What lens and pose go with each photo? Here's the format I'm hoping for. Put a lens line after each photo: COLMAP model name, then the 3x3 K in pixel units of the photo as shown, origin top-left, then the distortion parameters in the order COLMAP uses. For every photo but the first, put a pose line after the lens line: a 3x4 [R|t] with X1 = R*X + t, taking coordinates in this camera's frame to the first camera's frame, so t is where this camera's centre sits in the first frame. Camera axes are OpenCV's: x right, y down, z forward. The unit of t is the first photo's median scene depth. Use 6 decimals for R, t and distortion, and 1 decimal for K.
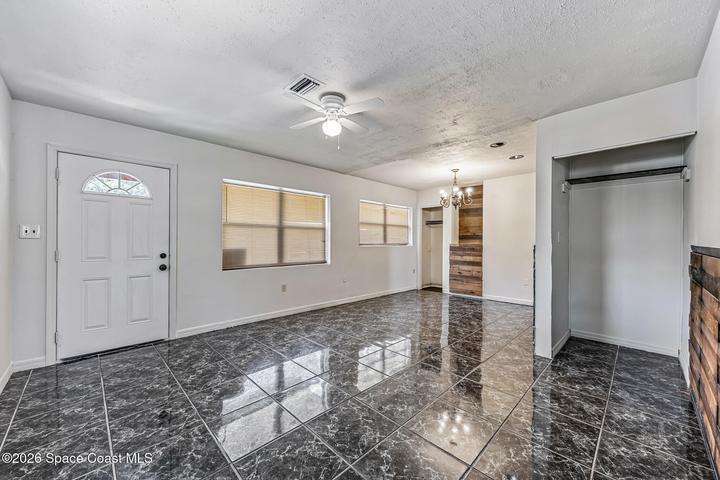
lens RADIAL K [[277.2, 0, 357.8], [0, 277.2, 242.6], [0, 0, 1]] dist [0.003440, 0.000046]
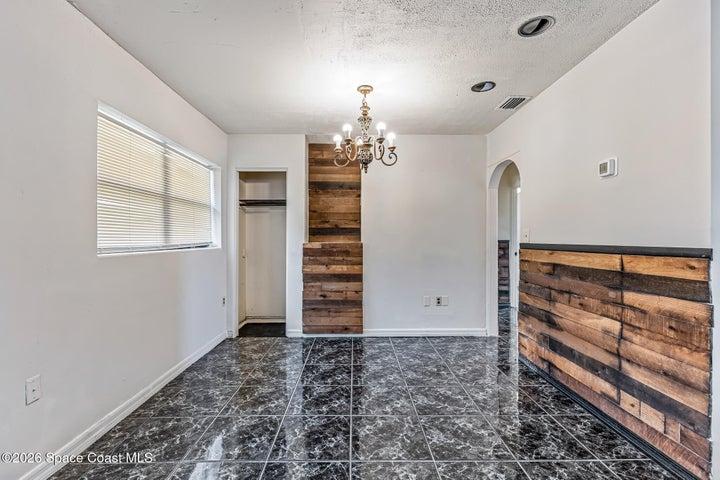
lens RADIAL K [[330.9, 0, 356.5], [0, 330.9, 240.9], [0, 0, 1]] dist [0.009113, -0.000855]
pose [[0.690271, -0.008361, 0.723503, -0.061012], [0.003948, 0.999962, 0.007789, -0.004695], [-0.723540, -0.002521, 0.690277, 0.520281]]
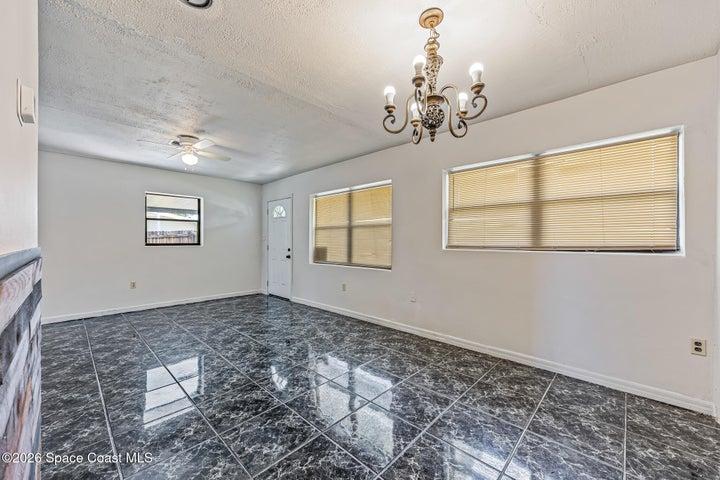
lens RADIAL K [[277.2, 0, 356.2], [0, 277.2, 241.1], [0, 0, 1]] dist [0.003440, 0.000046]
pose [[0.031932, -0.003734, -0.999483, 0.560800], [-0.005817, 0.999975, -0.003922, -0.000673], [0.999473, 0.005939, 0.031909, 0.759637]]
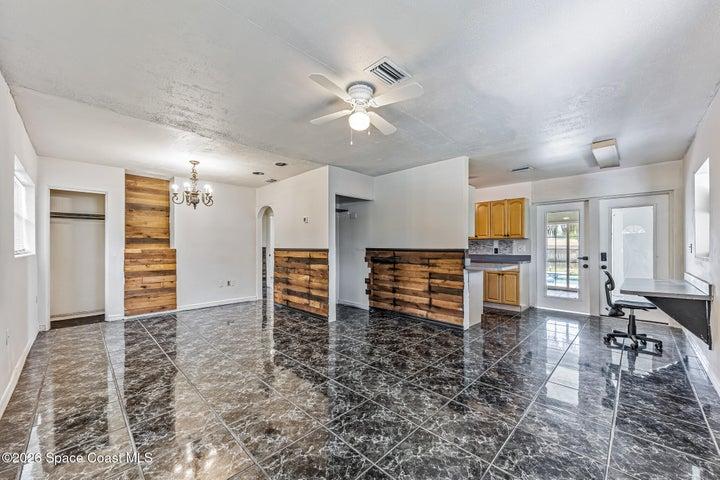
lens RADIAL K [[277.2, 0, 357.1], [0, 277.2, 246.5], [0, 0, 1]] dist [0.003440, 0.000046]
pose [[-0.011509, -0.002264, 0.999931, -0.423584], [0.002302, 0.999995, 0.002291, -0.003303], [-0.999931, 0.002328, -0.011504, 0.432543]]
